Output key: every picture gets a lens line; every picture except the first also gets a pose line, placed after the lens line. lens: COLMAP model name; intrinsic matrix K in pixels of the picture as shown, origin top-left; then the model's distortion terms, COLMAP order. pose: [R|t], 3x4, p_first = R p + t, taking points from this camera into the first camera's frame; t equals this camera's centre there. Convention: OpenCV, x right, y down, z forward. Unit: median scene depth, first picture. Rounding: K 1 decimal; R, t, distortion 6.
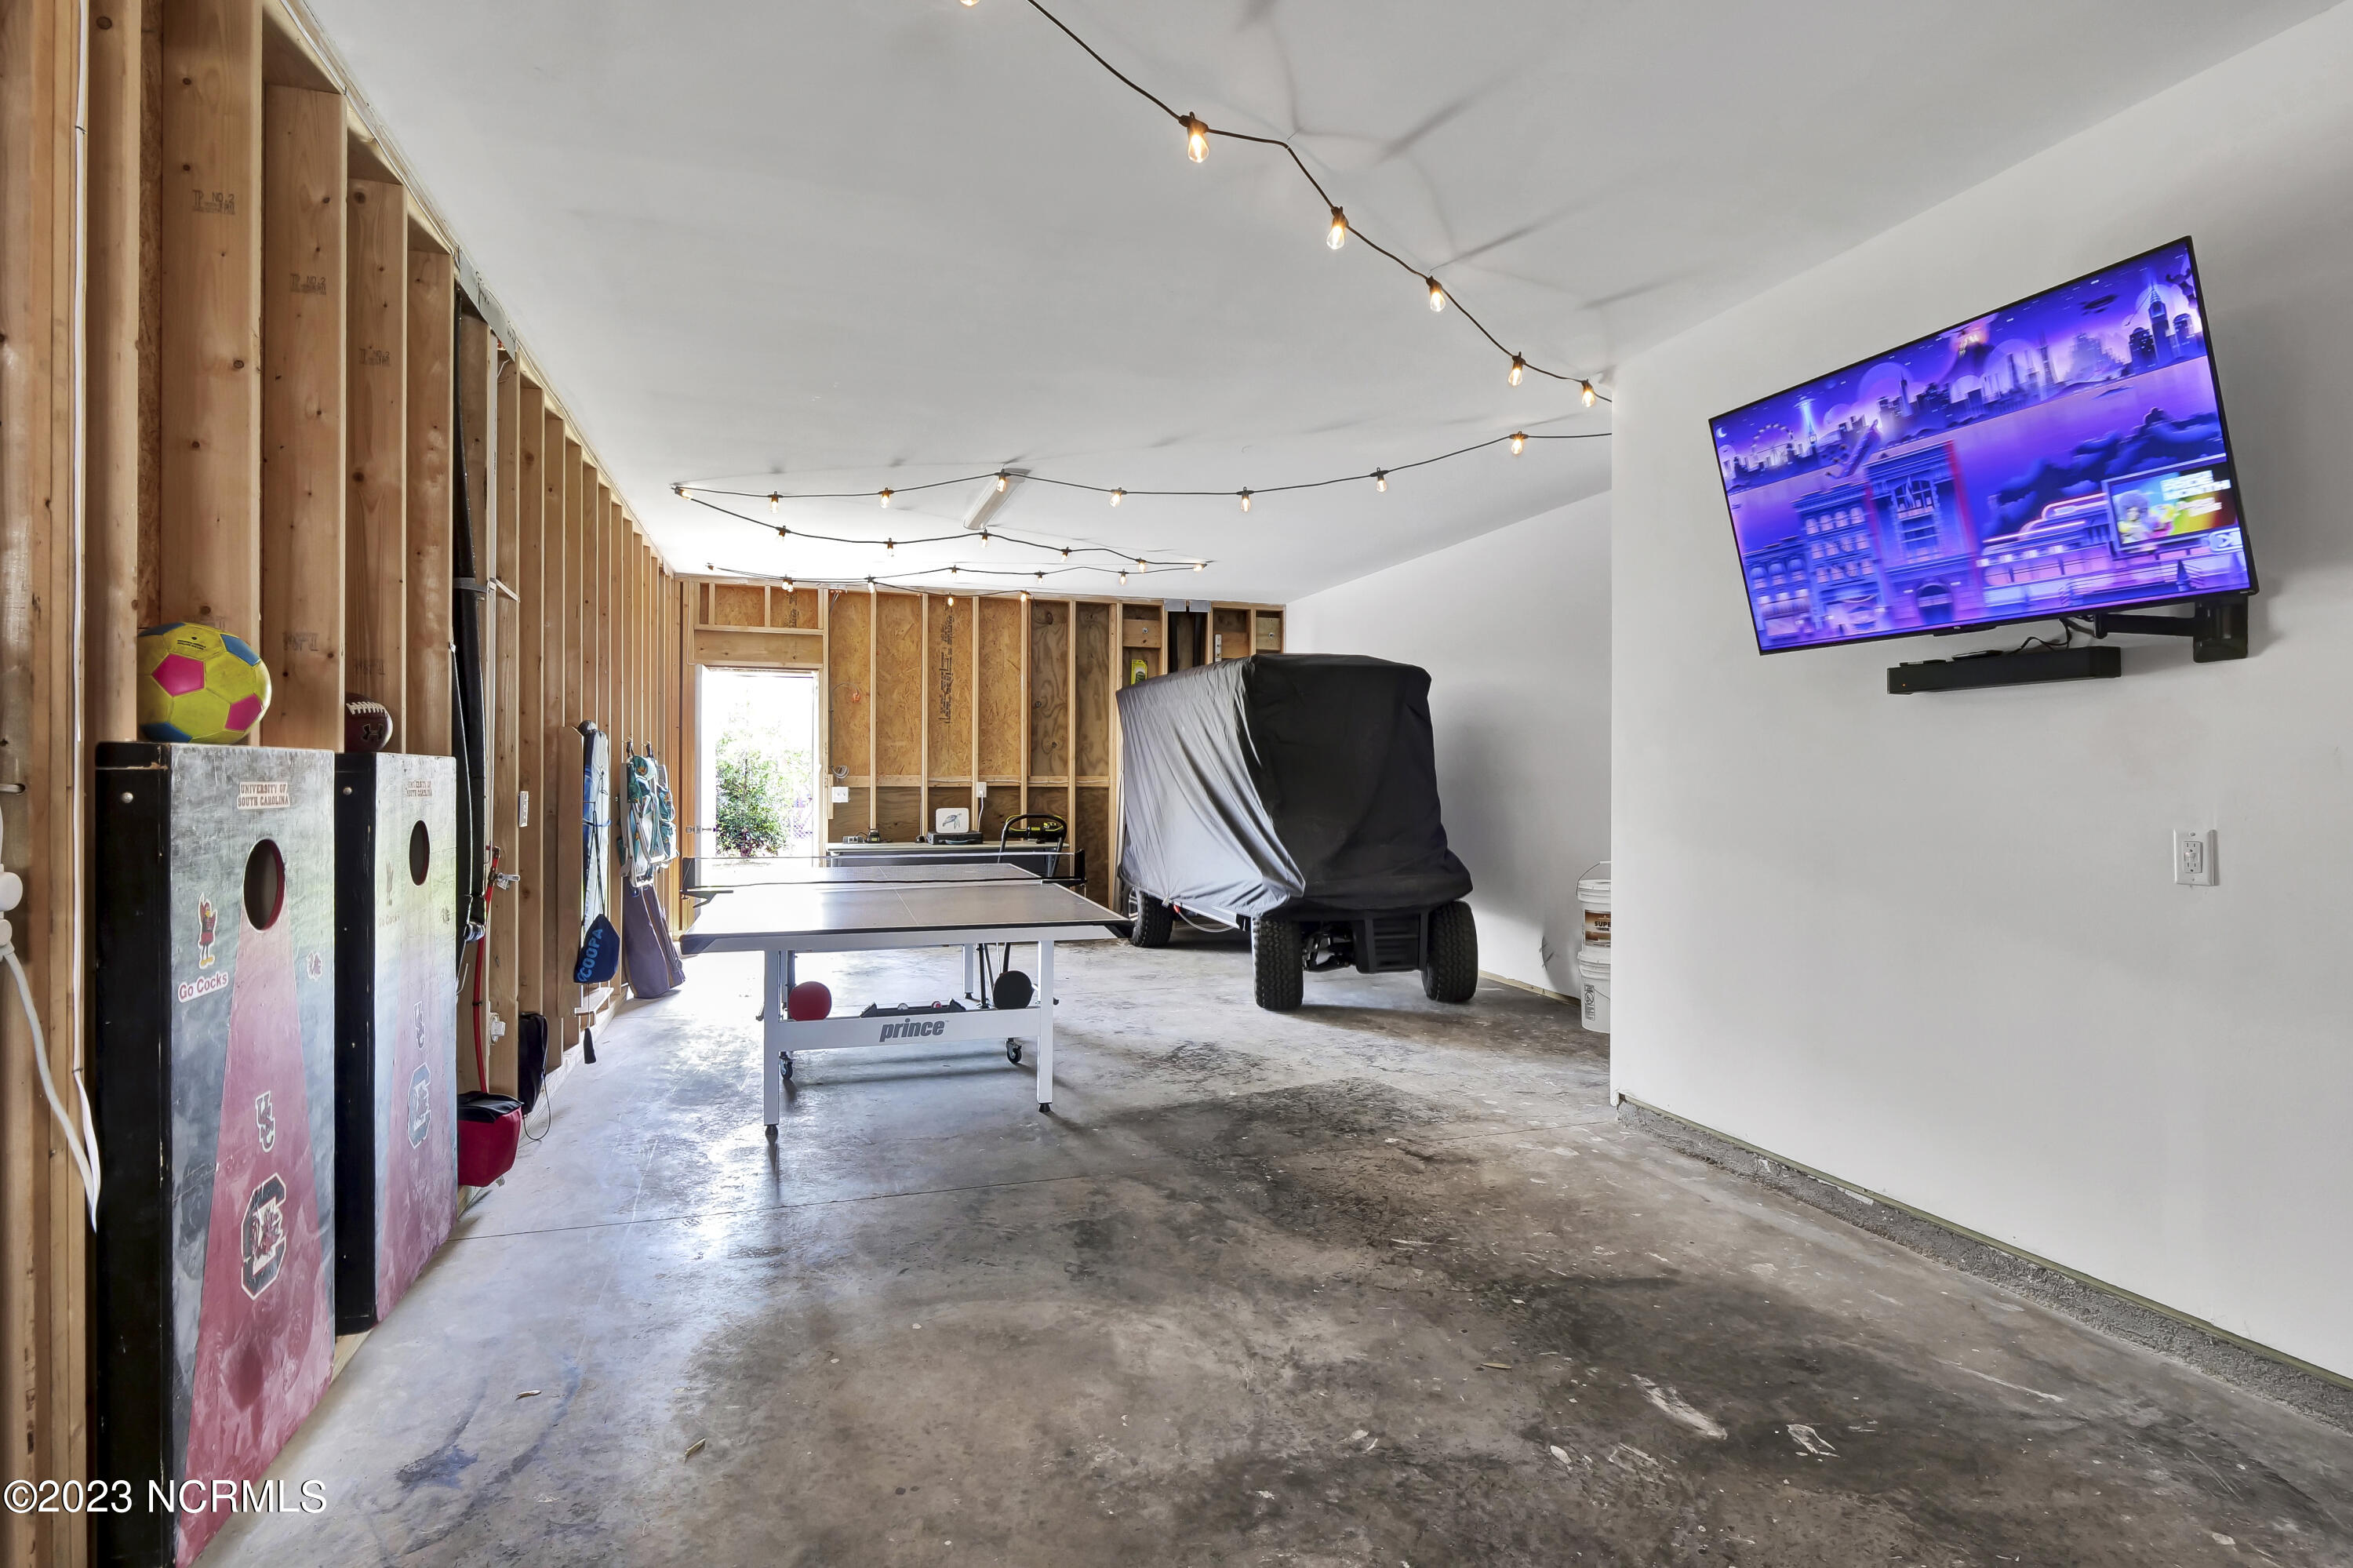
lens RADIAL K [[1188.1, 0, 1163.6], [0, 1188.1, 776.4], [0, 0, 1]] dist [-0.015237, 0.000008]
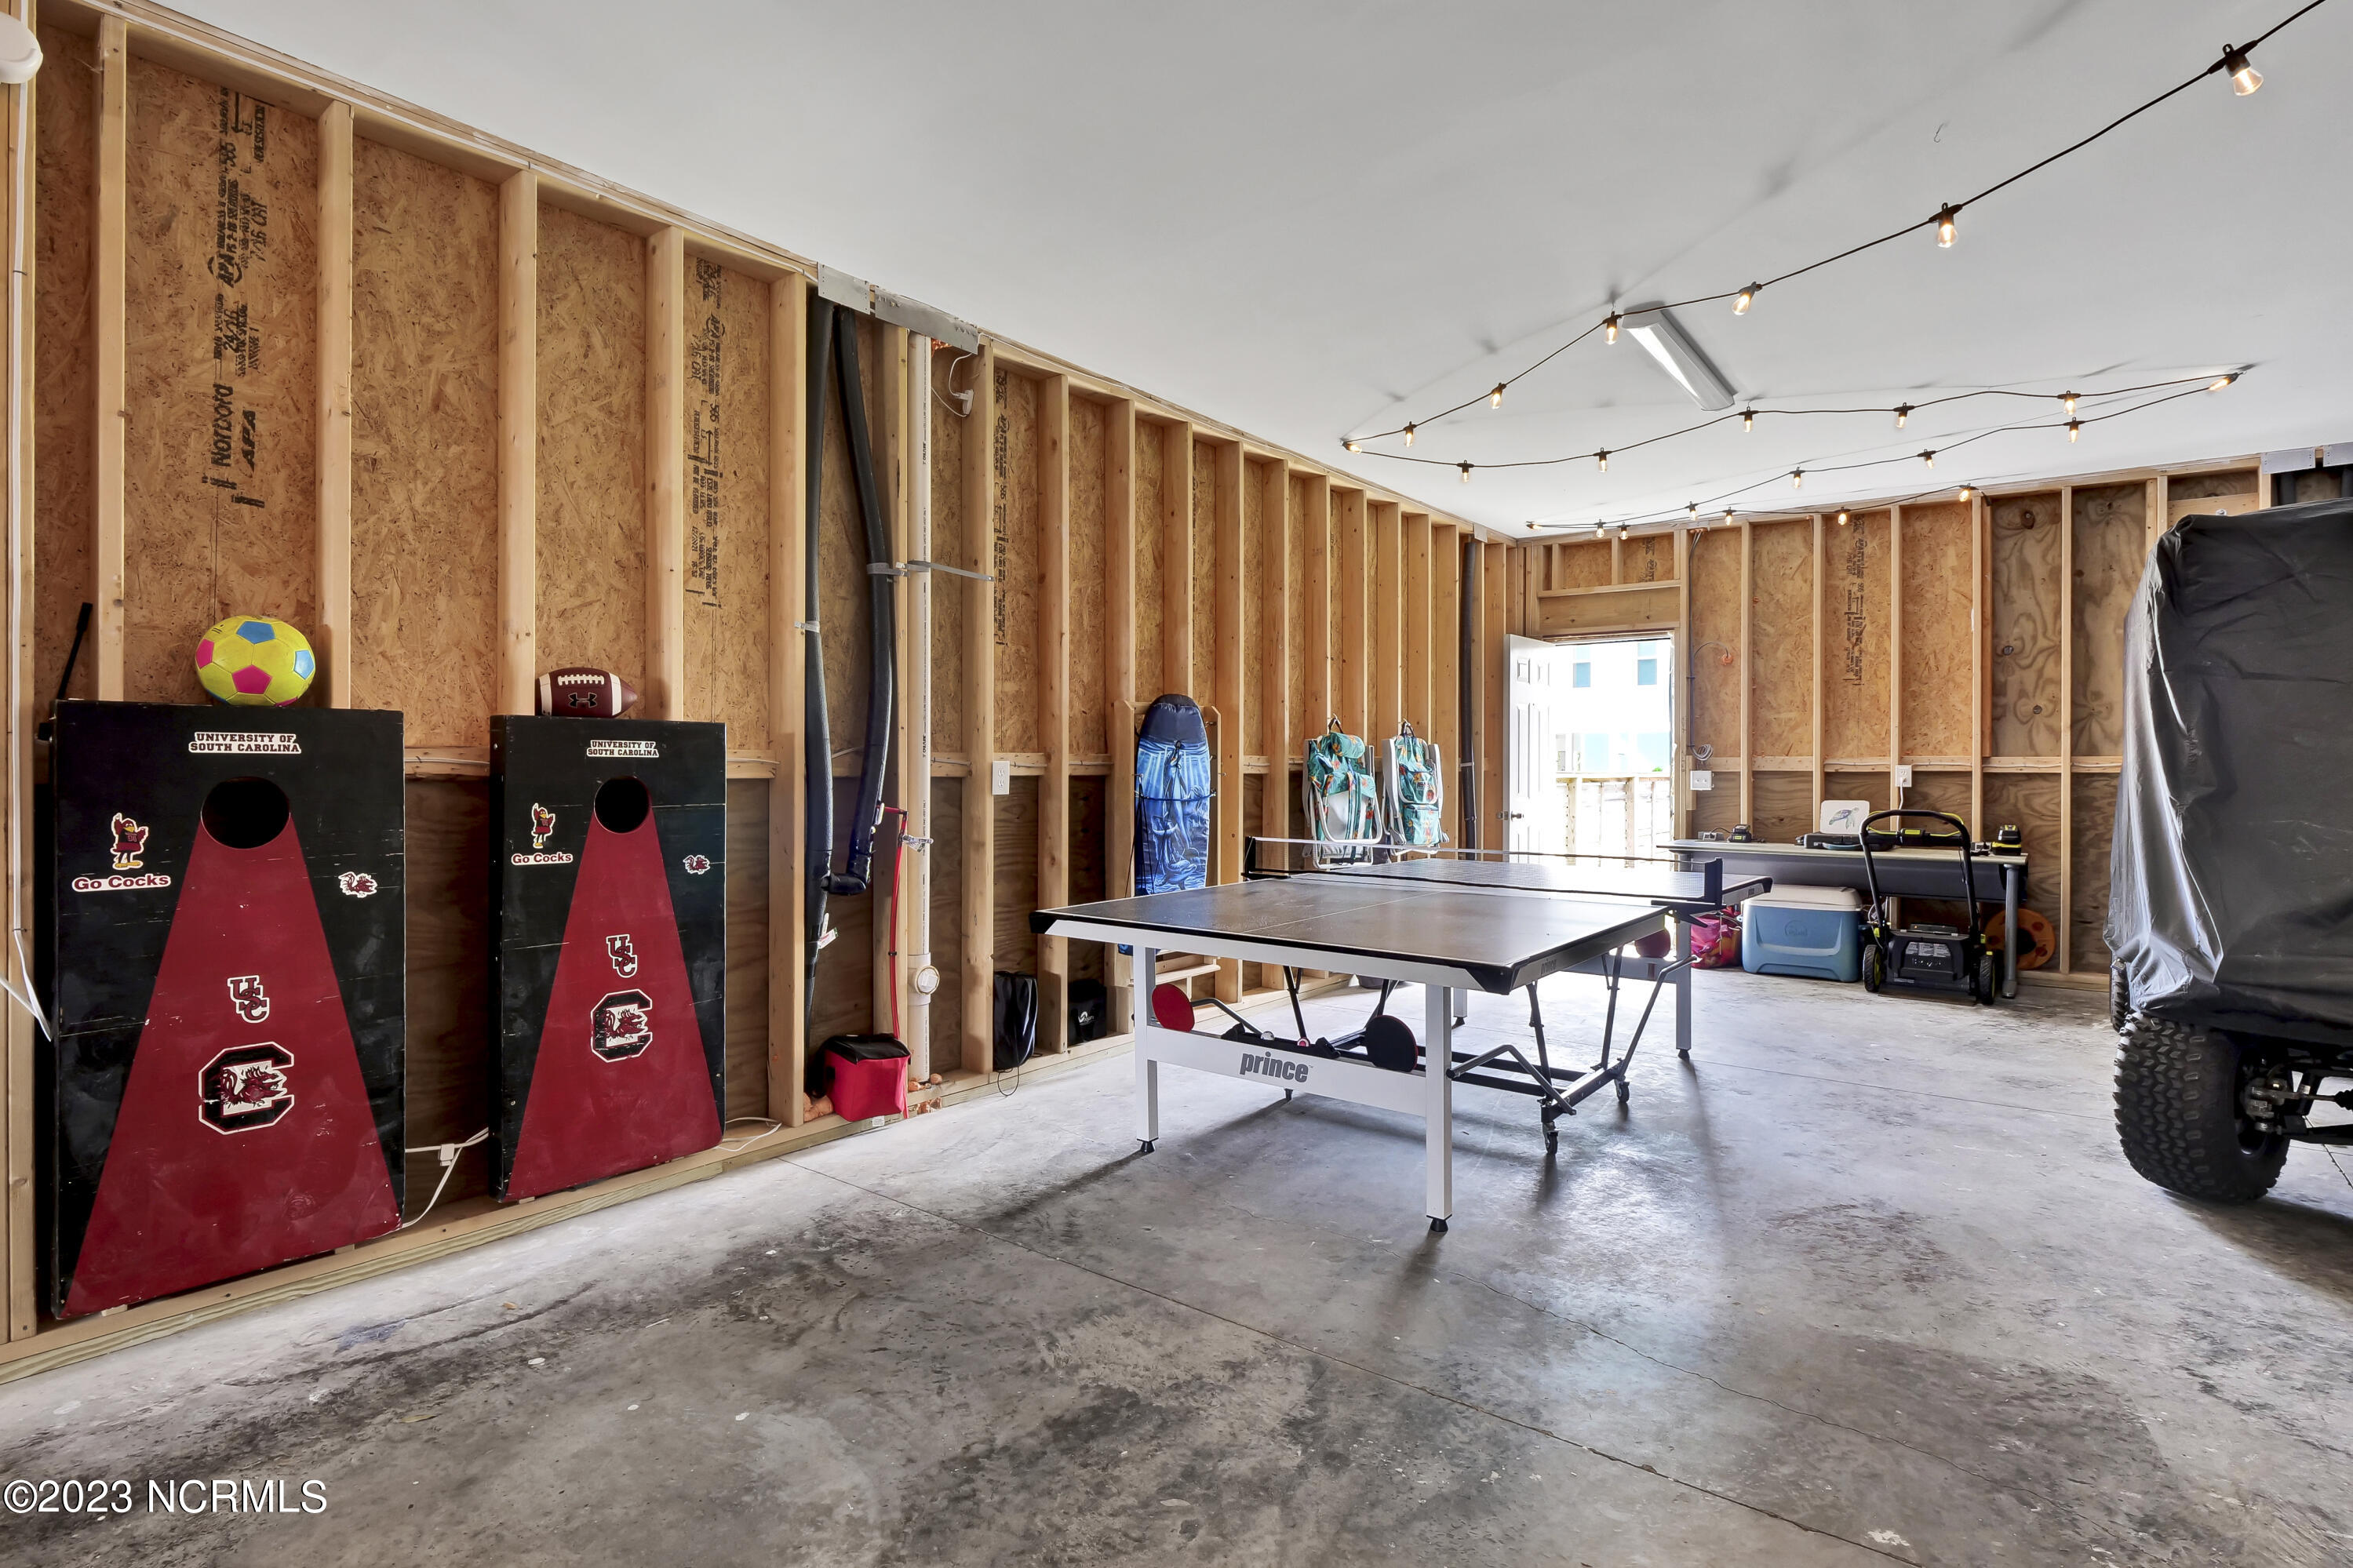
lens RADIAL K [[1182.8, 0, 1173.4], [0, 1182.8, 760.9], [0, 0, 1]] dist [-0.016968, 0.000429]
pose [[0.559932, -0.005022, -0.828523, 0.192252], [-0.003460, 0.999959, -0.008400, 0.009964], [0.828531, 0.007570, 0.559892, 0.252956]]
